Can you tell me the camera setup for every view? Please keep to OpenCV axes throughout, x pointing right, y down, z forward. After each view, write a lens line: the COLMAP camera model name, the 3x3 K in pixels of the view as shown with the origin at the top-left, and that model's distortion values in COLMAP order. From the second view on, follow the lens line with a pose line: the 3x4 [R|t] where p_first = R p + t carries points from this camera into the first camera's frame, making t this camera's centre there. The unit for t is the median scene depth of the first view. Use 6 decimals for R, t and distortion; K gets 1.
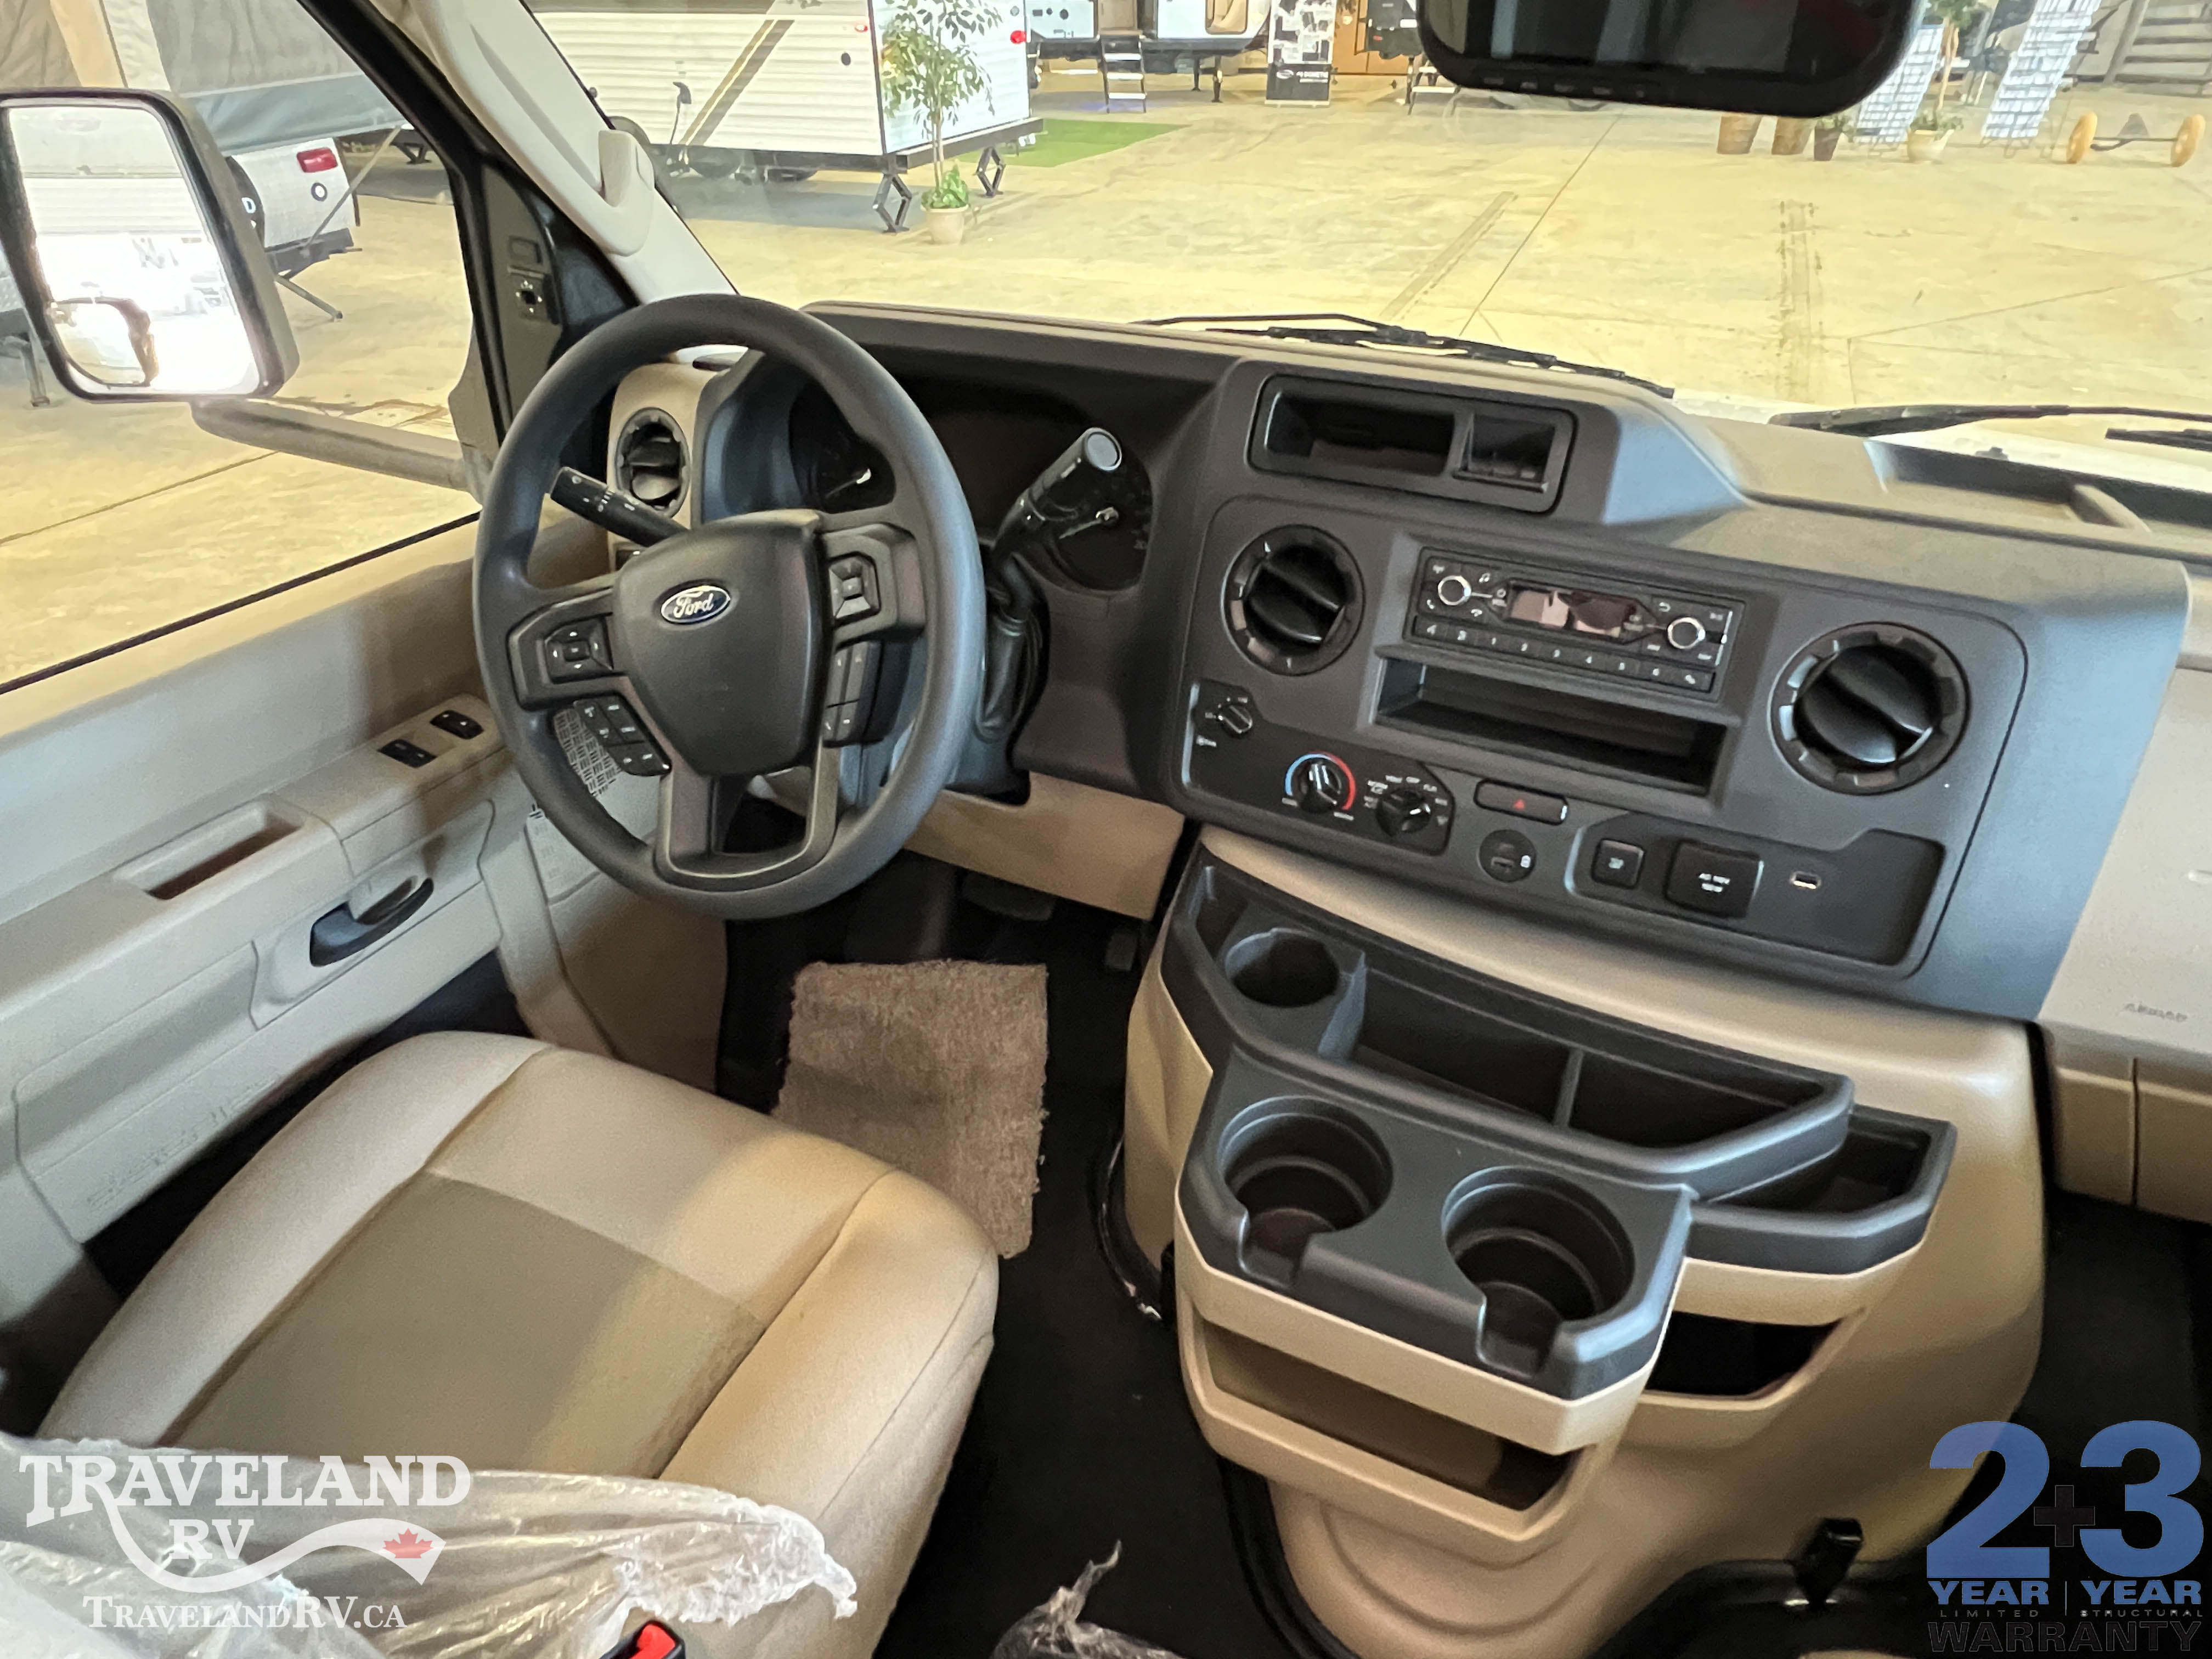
lens RADIAL K [[1271.6, 0, 1126.2], [0, 1271.6, 823.9], [0, 0, 1]] dist [-0.001967, -0.001051]
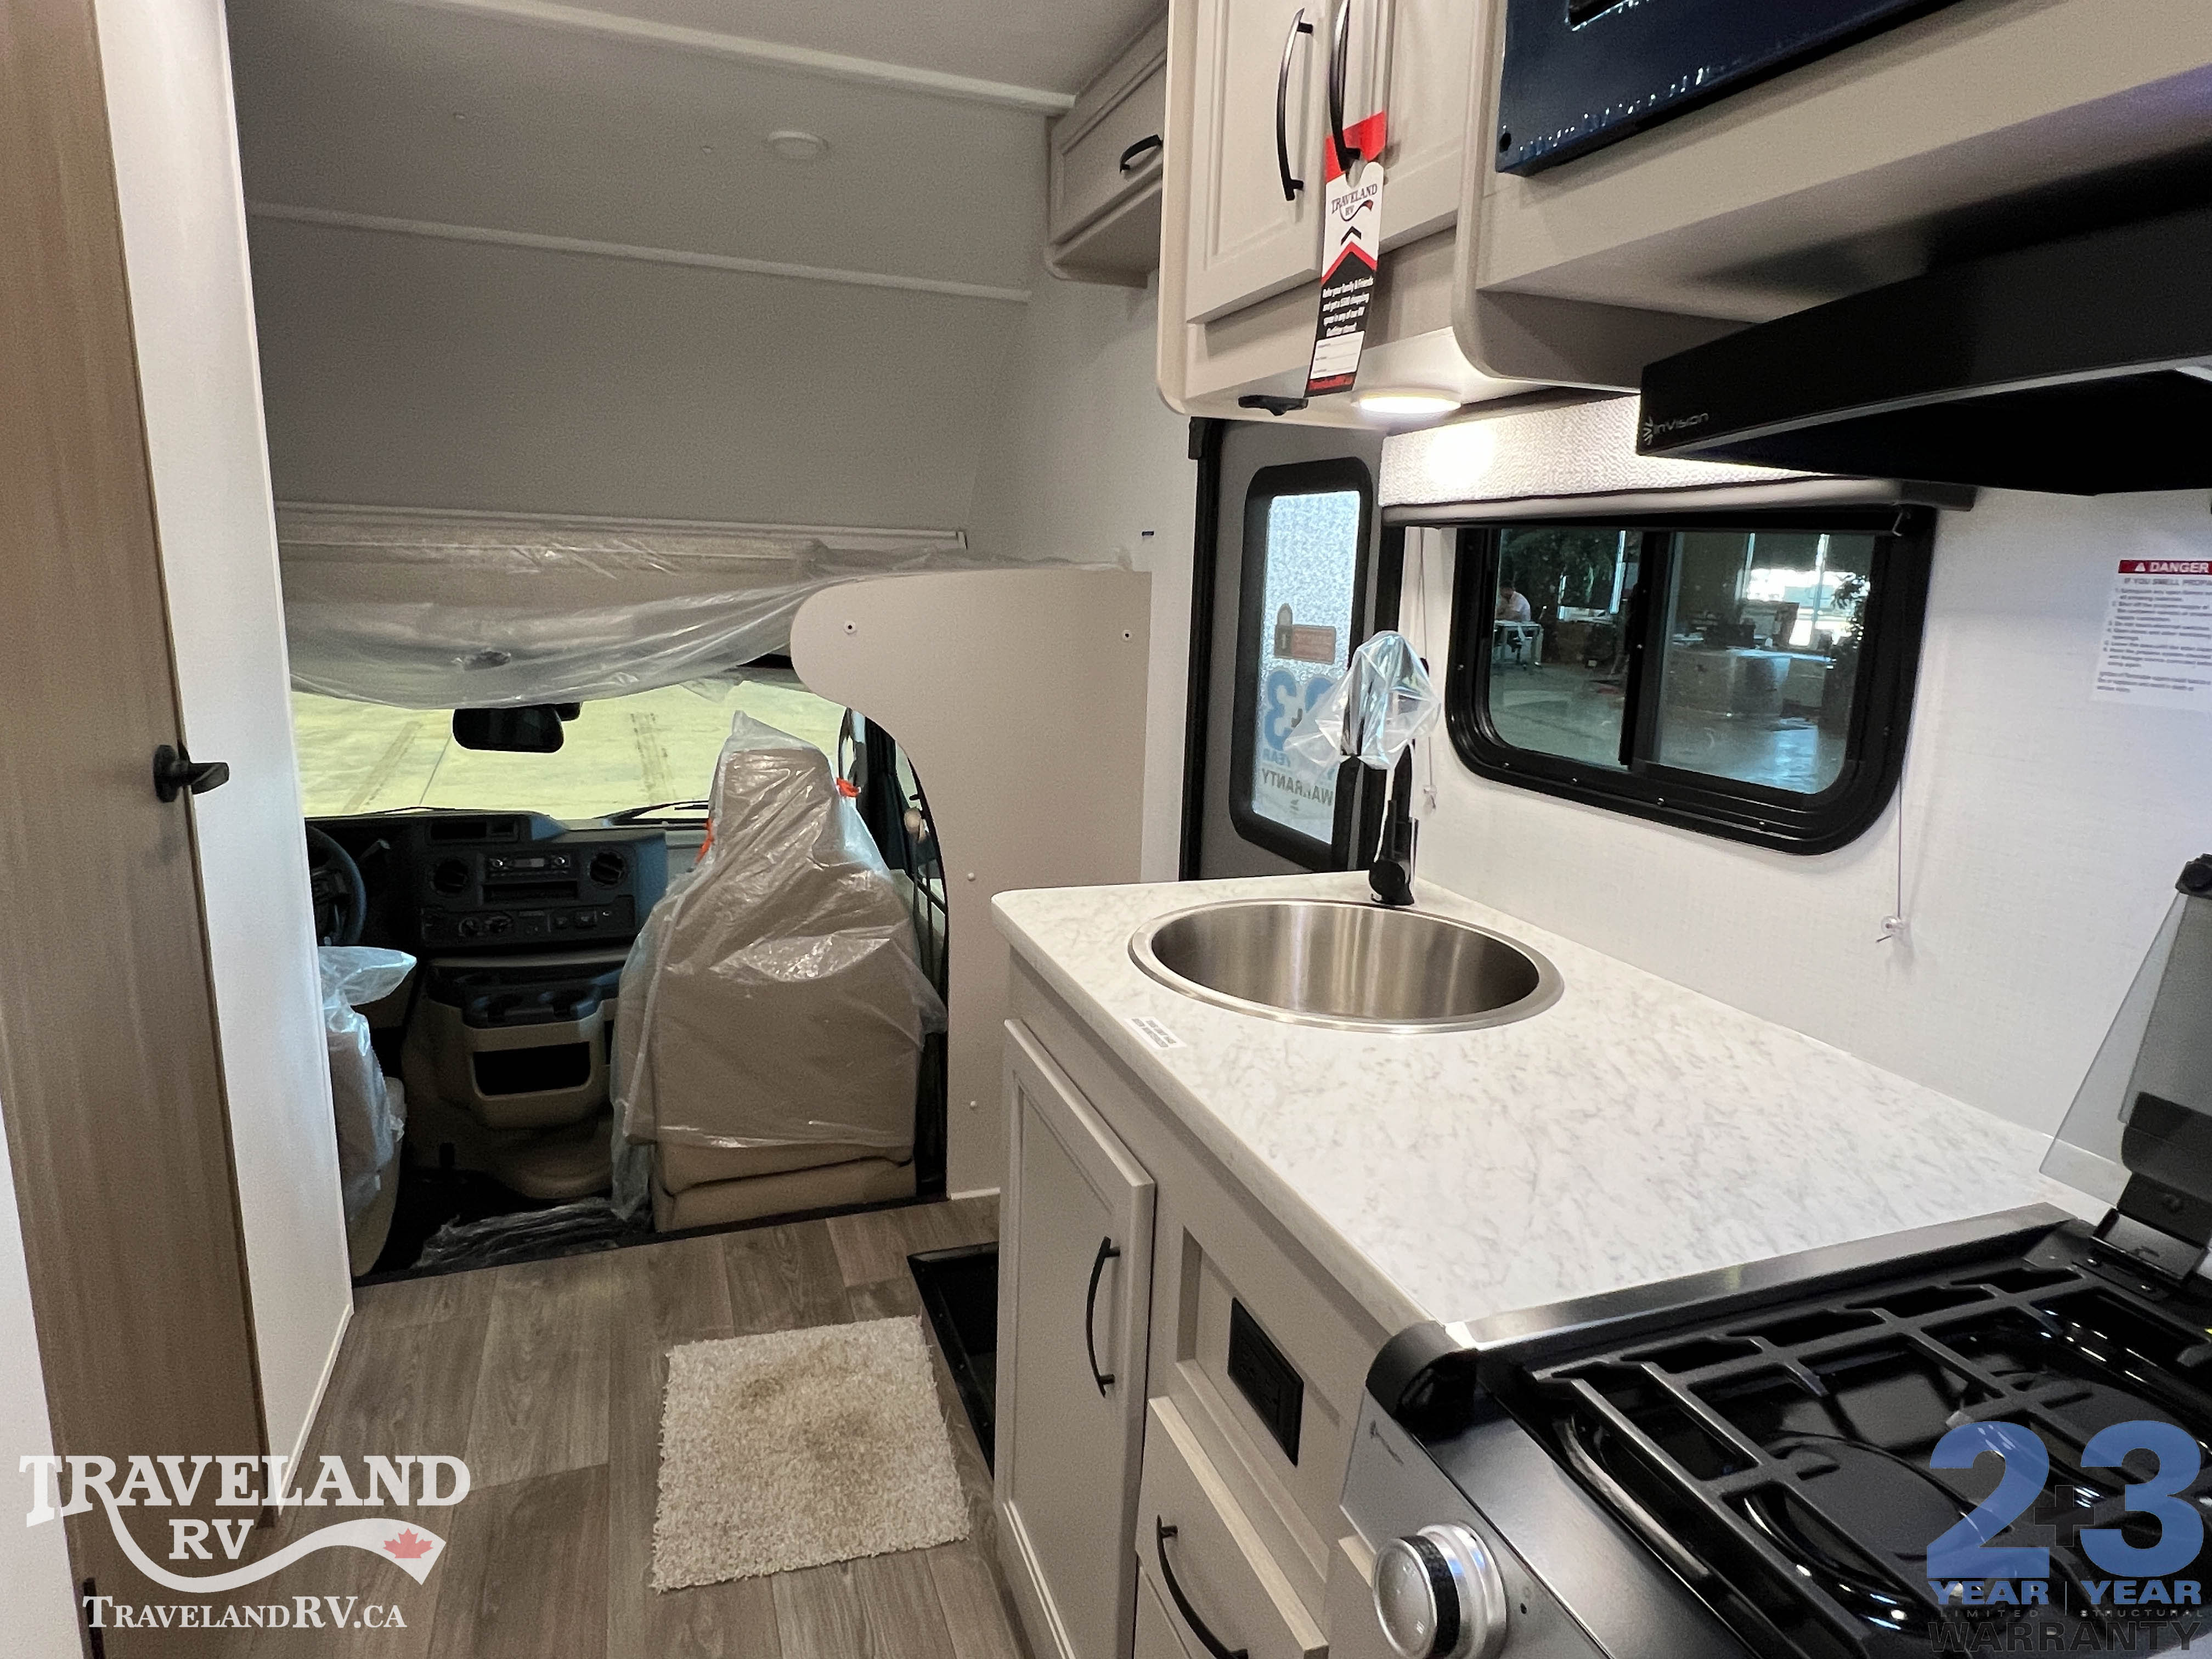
lens RADIAL K [[1271.6, 0, 1126.2], [0, 1271.6, 823.9], [0, 0, 1]] dist [-0.001967, -0.001051]
pose [[0.703893, -0.128288, 0.698625, -0.985125], [0.366261, 0.908269, -0.202238, 1.084558], [-0.608595, 0.398233, 0.686311, -2.606980]]
